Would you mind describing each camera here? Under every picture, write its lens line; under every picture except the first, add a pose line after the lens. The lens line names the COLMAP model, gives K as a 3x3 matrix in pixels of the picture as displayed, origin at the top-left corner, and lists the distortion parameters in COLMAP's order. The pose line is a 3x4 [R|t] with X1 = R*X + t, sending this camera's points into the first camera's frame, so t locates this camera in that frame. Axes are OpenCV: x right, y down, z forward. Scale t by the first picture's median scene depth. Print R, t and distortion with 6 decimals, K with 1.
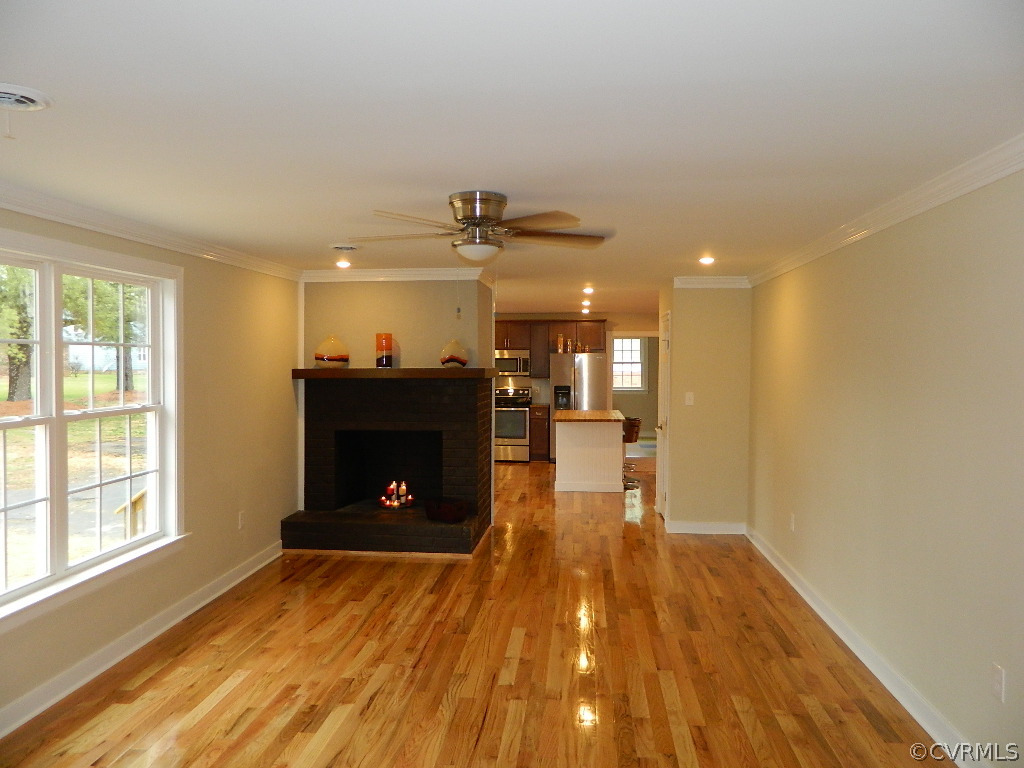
lens RADIAL K [[793.0, 0, 513.4], [0, 793.0, 382.5], [0, 0, 1]] dist [0.017334, 0.004957]
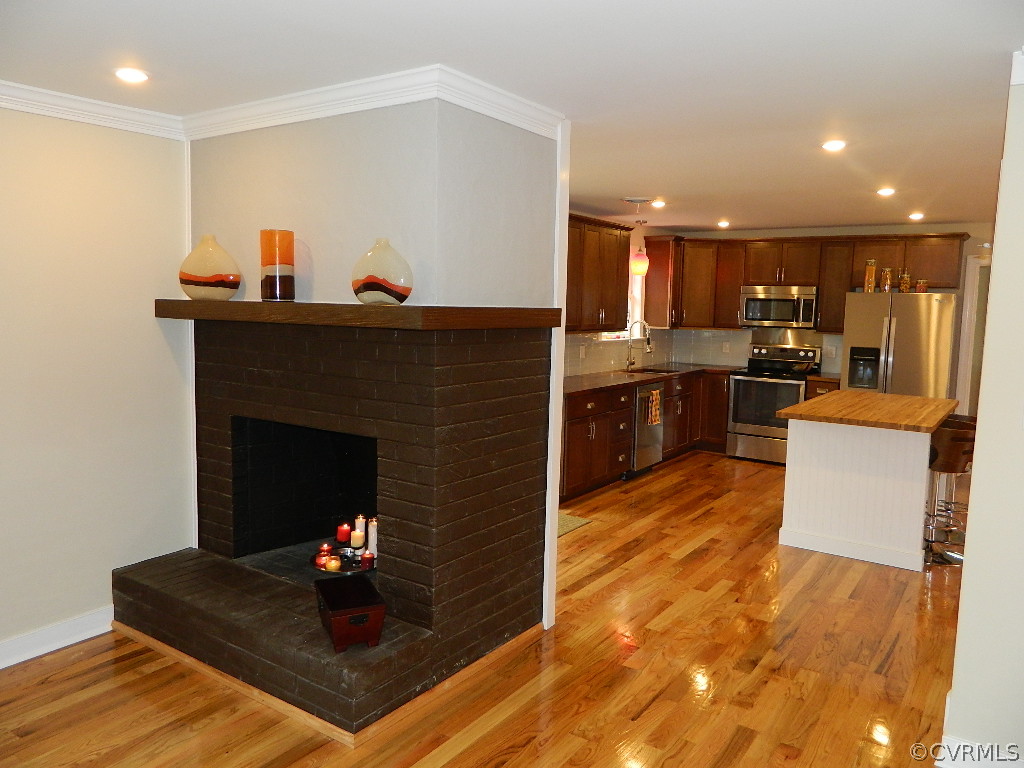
lens RADIAL K [[793.0, 0, 506.5], [0, 793.0, 379.9], [0, 0, 1]] dist [0.017334, 0.004957]
pose [[0.875794, 0.069391, -0.477672, 0.198342], [-0.037401, 0.996393, 0.076173, -0.012124], [0.481235, -0.048847, 0.875230, 0.619356]]
